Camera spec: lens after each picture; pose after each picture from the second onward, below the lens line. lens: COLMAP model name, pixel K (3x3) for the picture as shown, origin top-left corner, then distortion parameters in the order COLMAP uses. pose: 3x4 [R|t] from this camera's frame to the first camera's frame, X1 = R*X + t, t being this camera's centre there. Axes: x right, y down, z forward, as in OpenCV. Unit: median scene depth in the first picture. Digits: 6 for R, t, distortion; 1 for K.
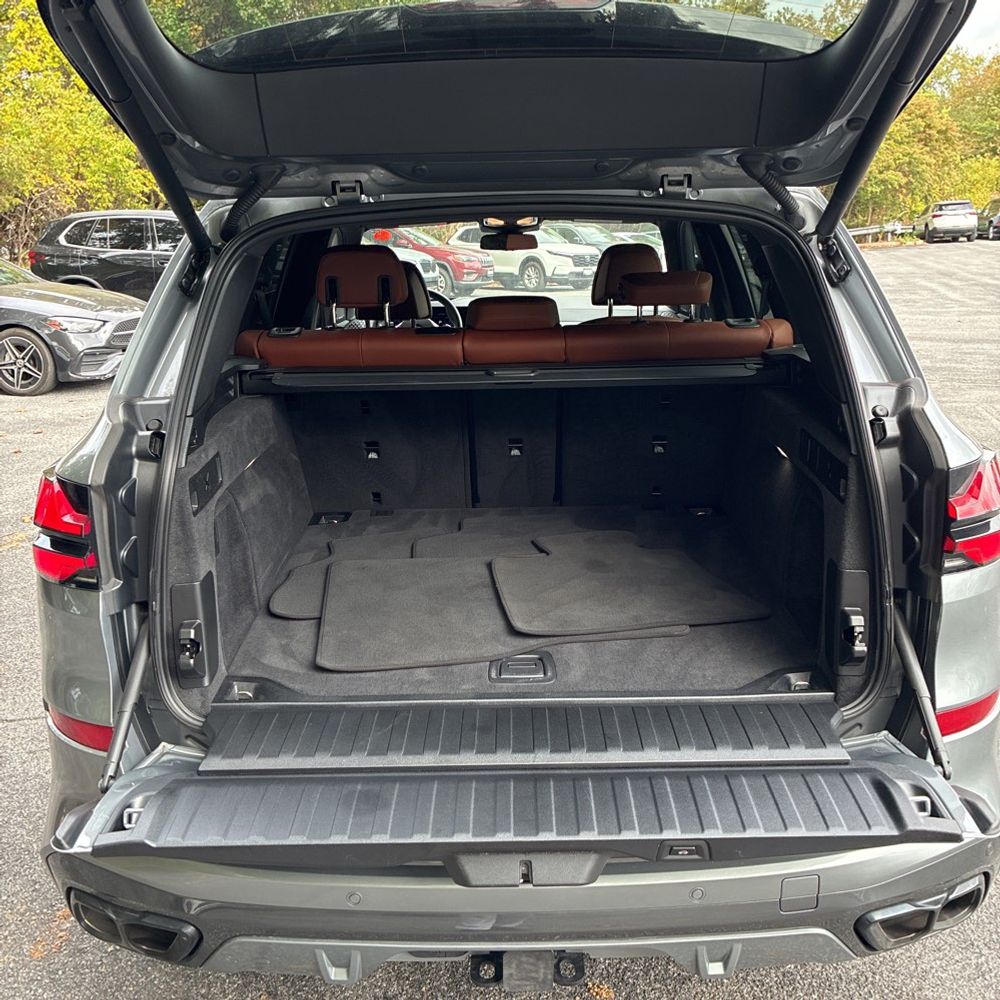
lens RADIAL K [[1048.1, 0, 482.2], [0, 1048.1, 500.9], [0, 0, 1]] dist [0.013955, -0.028830]
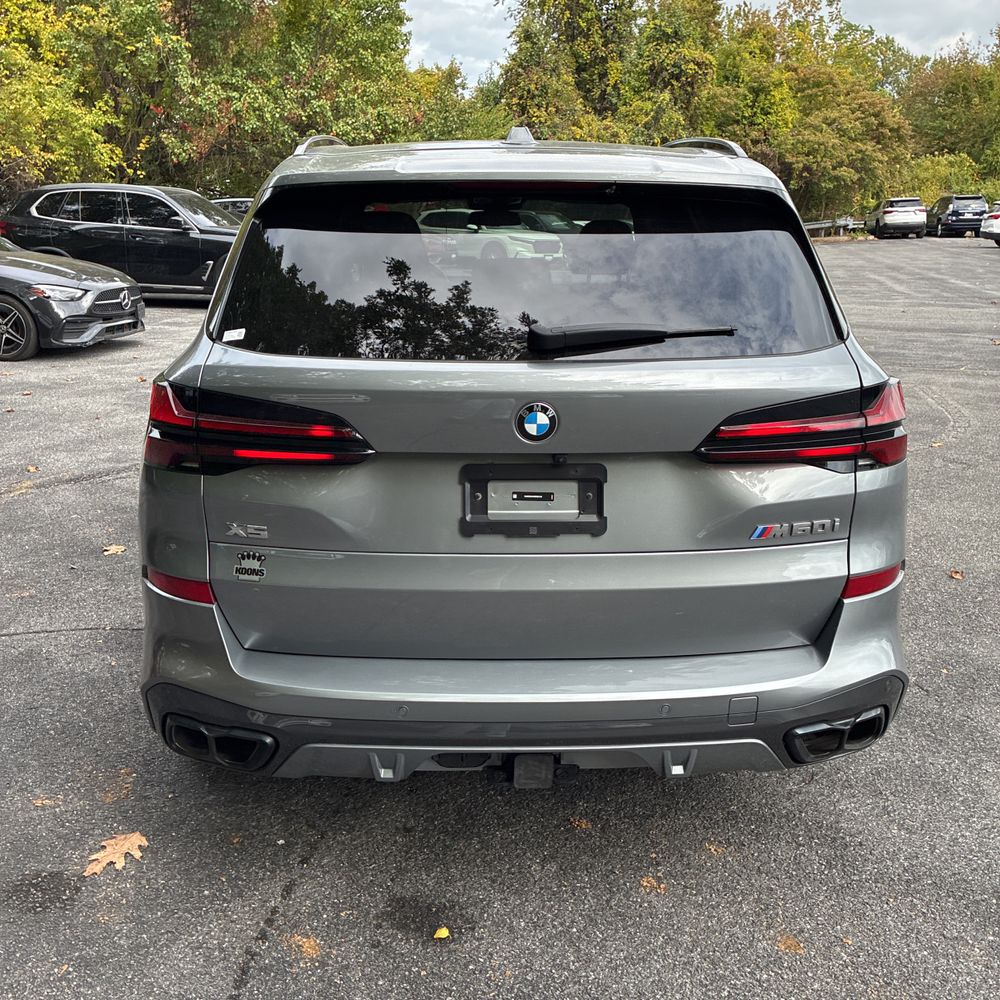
lens RADIAL K [[1037.5, 0, 479.4], [0, 1037.5, 496.0], [0, 0, 1]] dist [0.012659, -0.005404]
pose [[0.999104, 0.016162, 0.039115, -0.004733], [-0.016601, 0.999802, 0.010935, 0.005779], [-0.038930, -0.011574, 0.999175, -0.016407]]
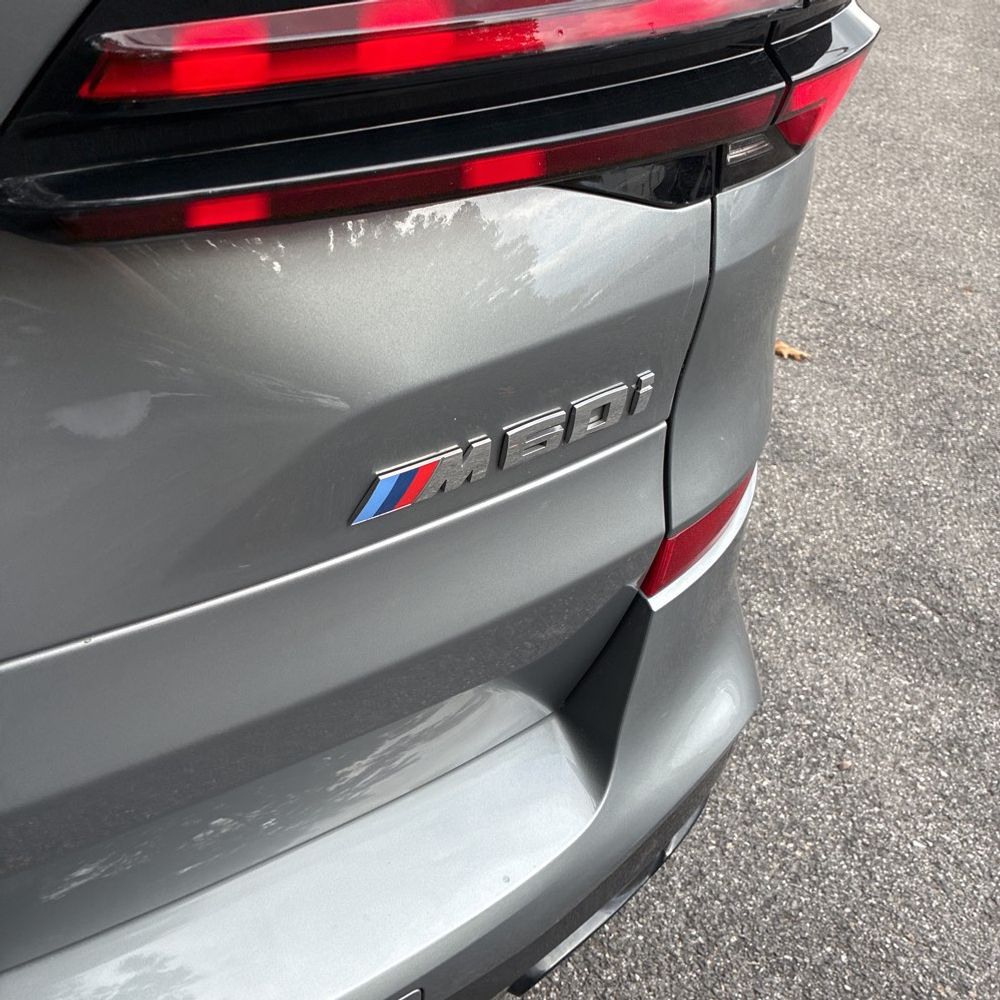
lens RADIAL K [[997.2, 0, 516.9], [0, 997.2, 504.4], [0, 0, 1]] dist [0.020509, 0.007507]
pose [[0.901775, -0.185266, 0.390485, 0.038052], [0.009191, 0.911486, 0.411229, -0.002828], [-0.432108, -0.367247, 0.823658, 0.118849]]
